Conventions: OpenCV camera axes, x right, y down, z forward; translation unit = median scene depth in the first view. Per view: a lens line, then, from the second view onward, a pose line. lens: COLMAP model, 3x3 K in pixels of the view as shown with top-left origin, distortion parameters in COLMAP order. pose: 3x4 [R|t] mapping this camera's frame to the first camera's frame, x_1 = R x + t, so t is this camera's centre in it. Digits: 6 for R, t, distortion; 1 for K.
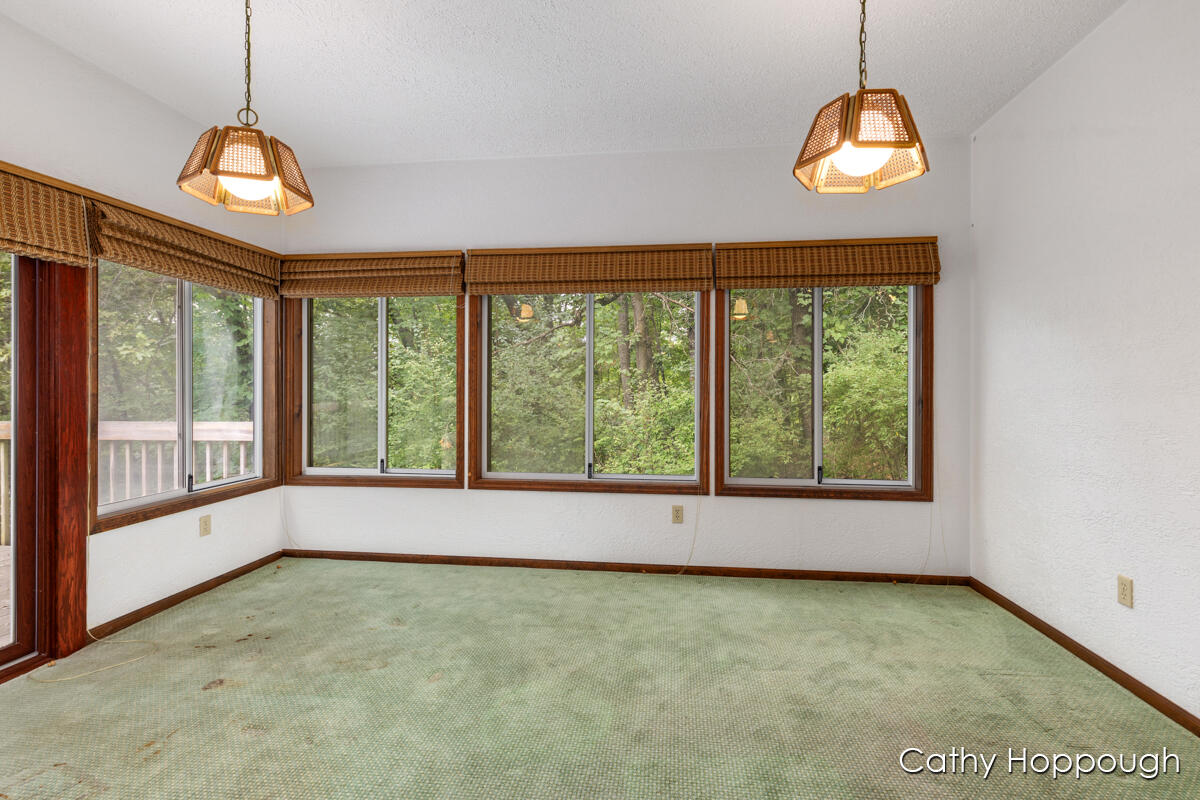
lens RADIAL K [[542.7, 0, 598.2], [0, 542.7, 398.5], [0, 0, 1]] dist [-0.001846, 0.000648]
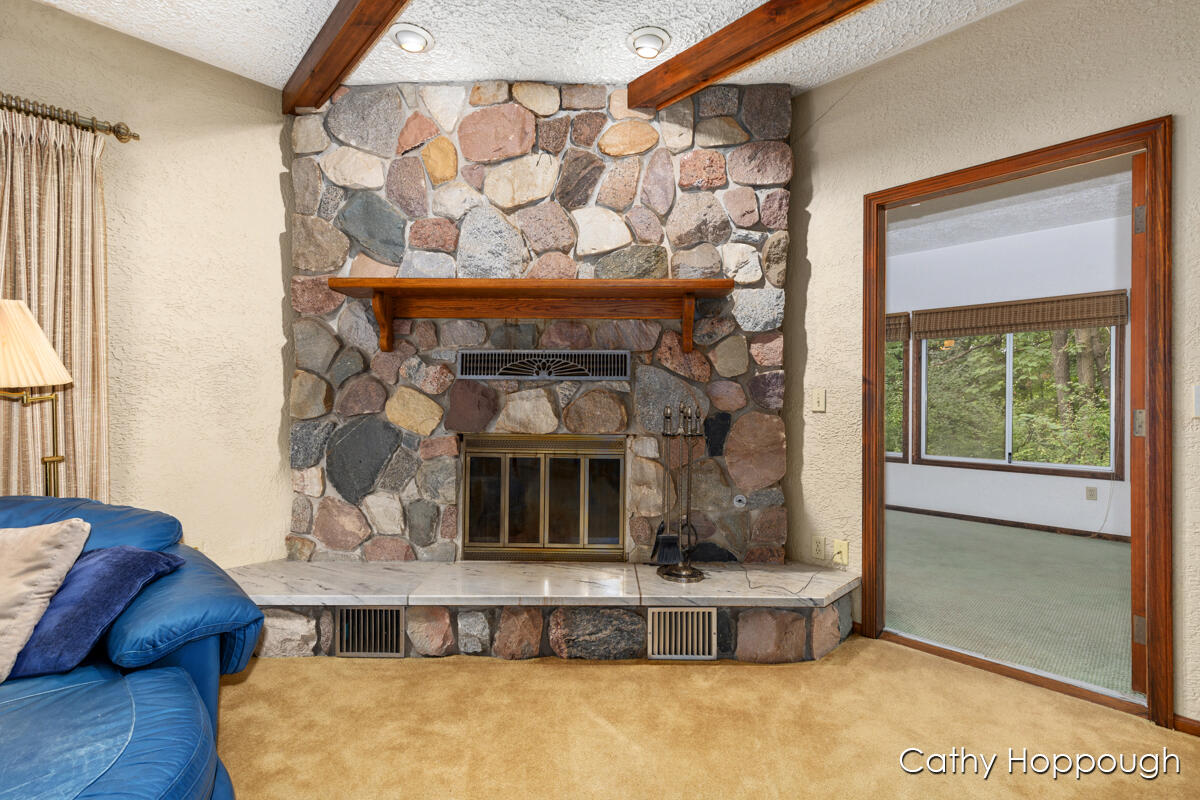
lens RADIAL K [[542.7, 0, 600.8], [0, 542.7, 399.9], [0, 0, 1]] dist [-0.001846, 0.000648]
pose [[0.787277, 0.000814, -0.616599, 0.014966], [-0.018631, 0.999574, -0.022470, 0.029303], [0.616318, 0.029178, 0.786957, -0.685083]]
